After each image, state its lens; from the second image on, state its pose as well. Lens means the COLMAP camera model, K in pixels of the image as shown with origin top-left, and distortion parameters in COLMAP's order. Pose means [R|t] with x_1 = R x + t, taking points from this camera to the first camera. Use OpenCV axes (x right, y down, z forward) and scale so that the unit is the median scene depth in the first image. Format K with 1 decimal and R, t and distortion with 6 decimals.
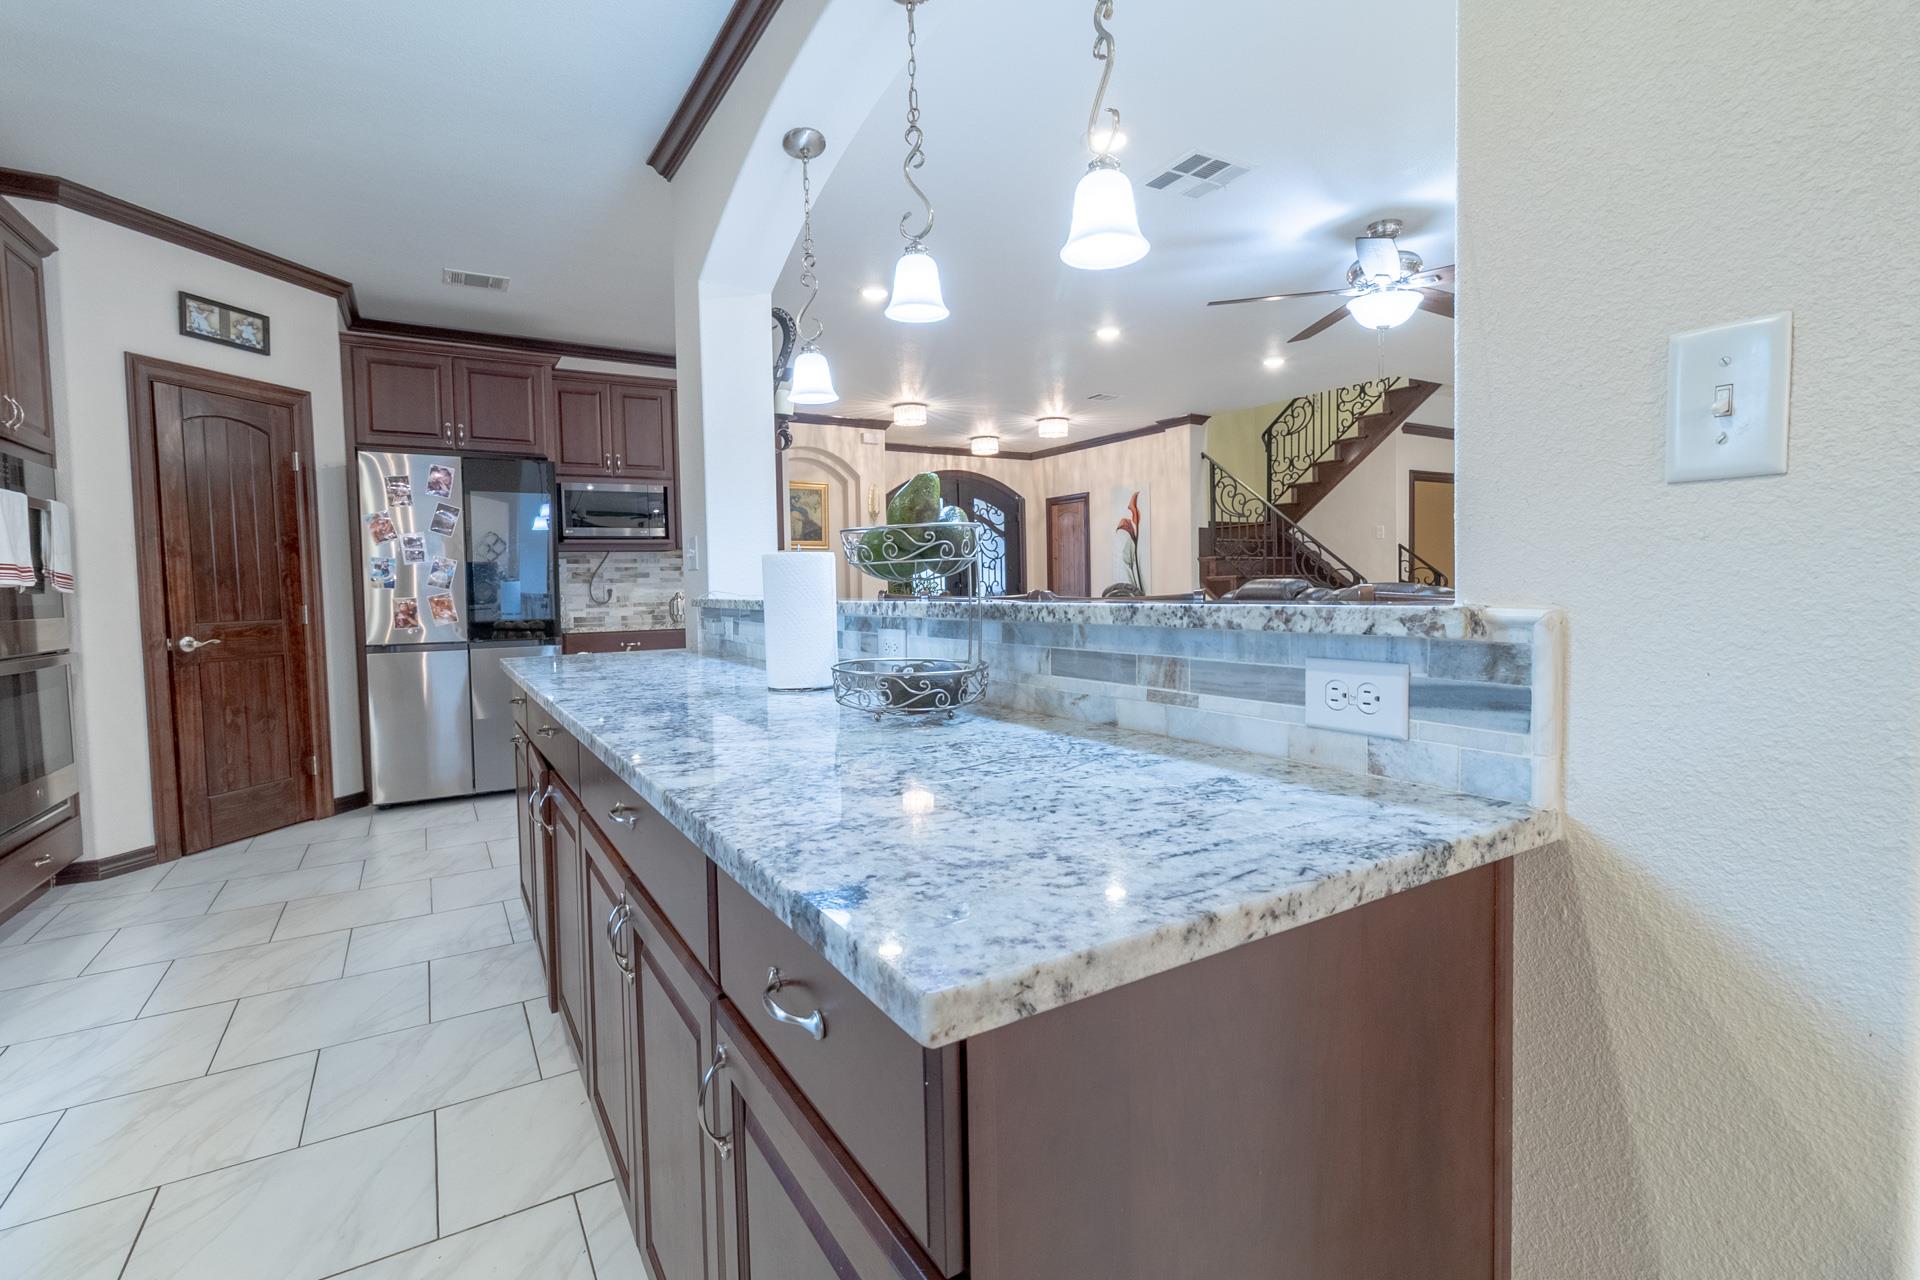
lens RADIAL K [[887.1, 0, 958.5], [0, 887.1, 633.9], [0, 0, 1]] dist [0.004616, -0.000741]
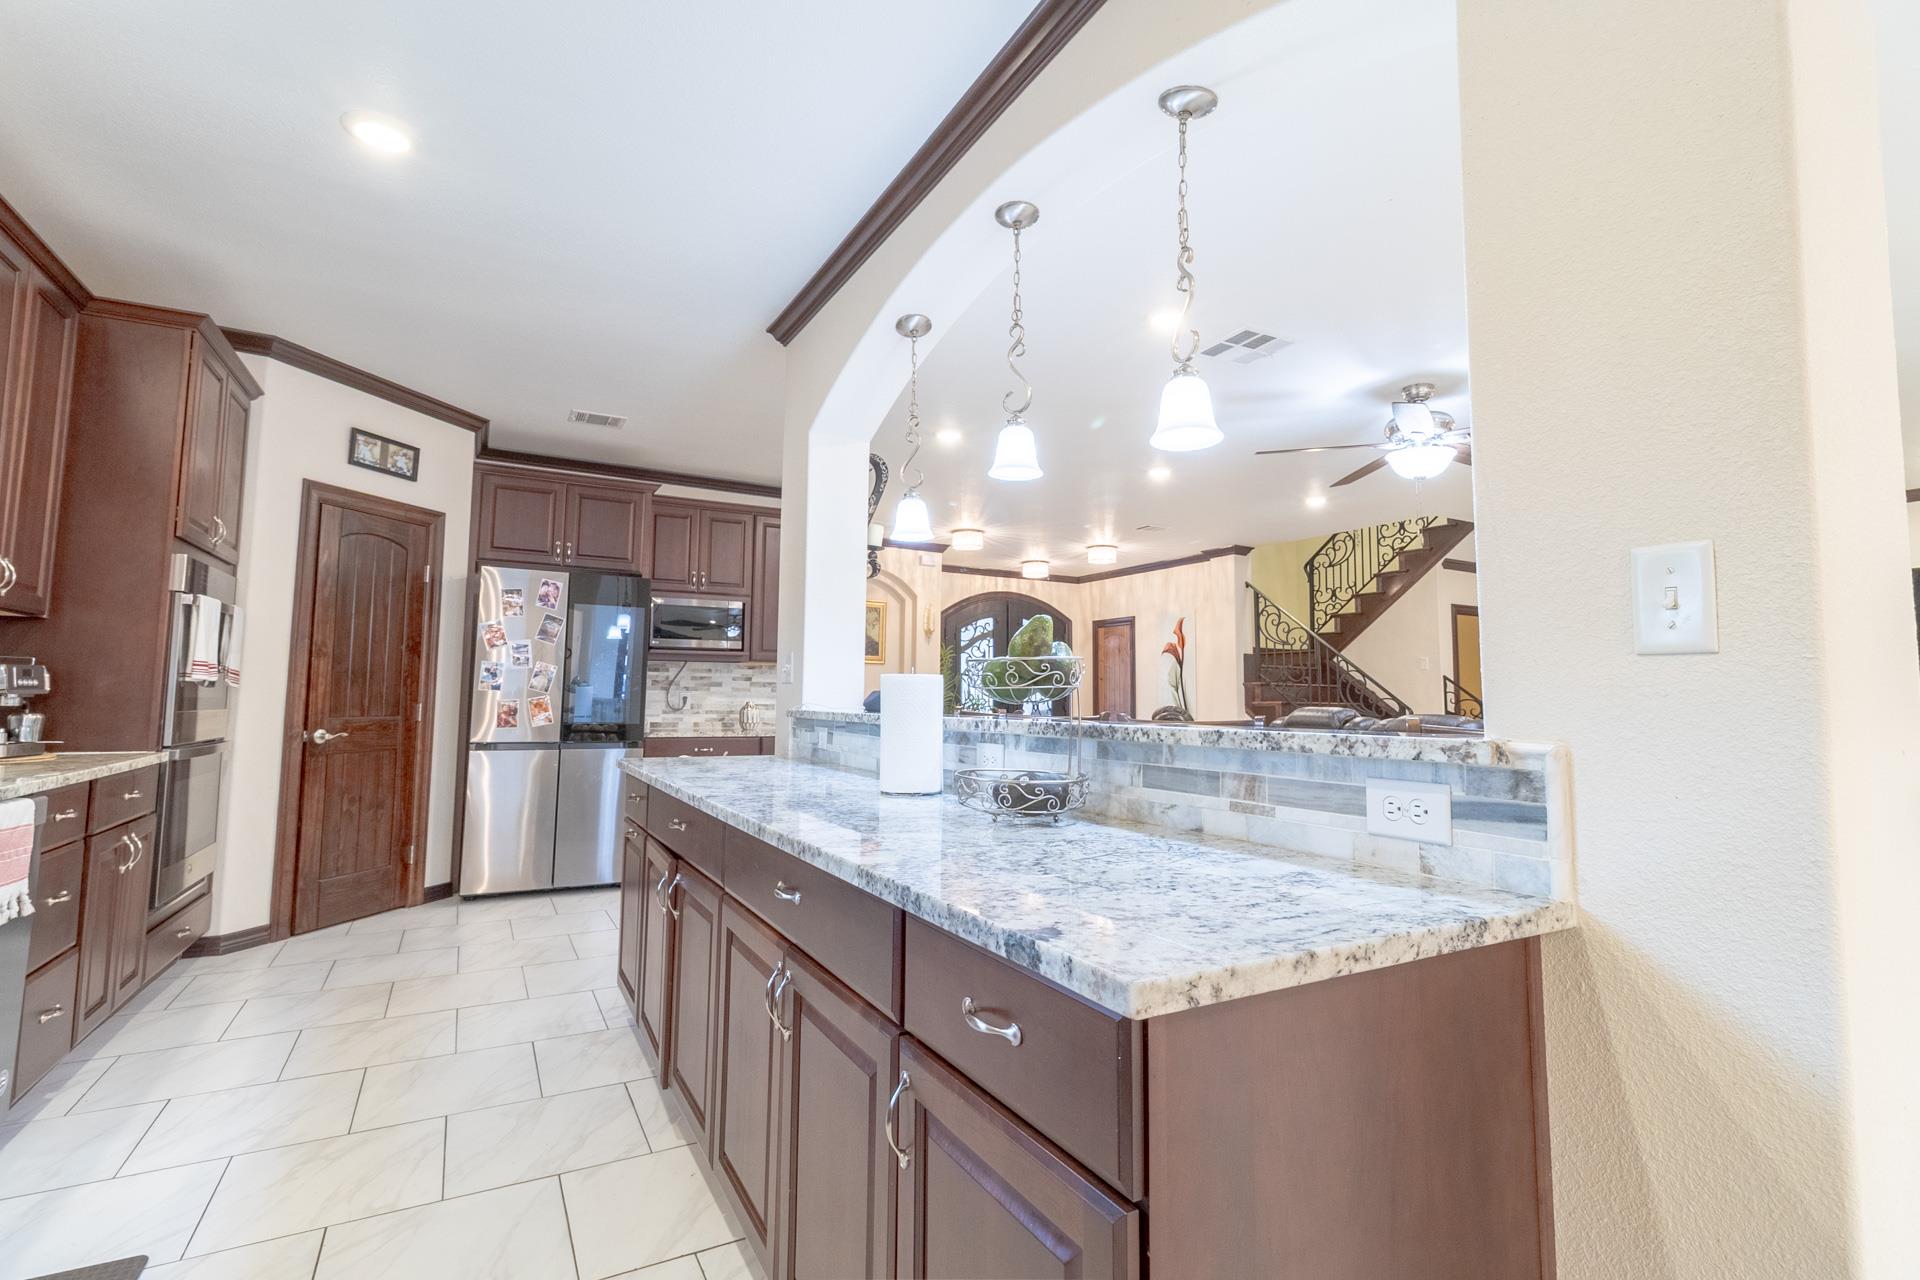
lens RADIAL K [[887.1, 0, 962.2], [0, 887.1, 630.3], [0, 0, 1]] dist [0.004616, -0.000741]
pose [[0.998830, 0.027784, -0.039583, -0.050496], [-0.032822, 0.990584, -0.132911, 0.002521], [0.035518, 0.134054, 0.990337, -0.108095]]
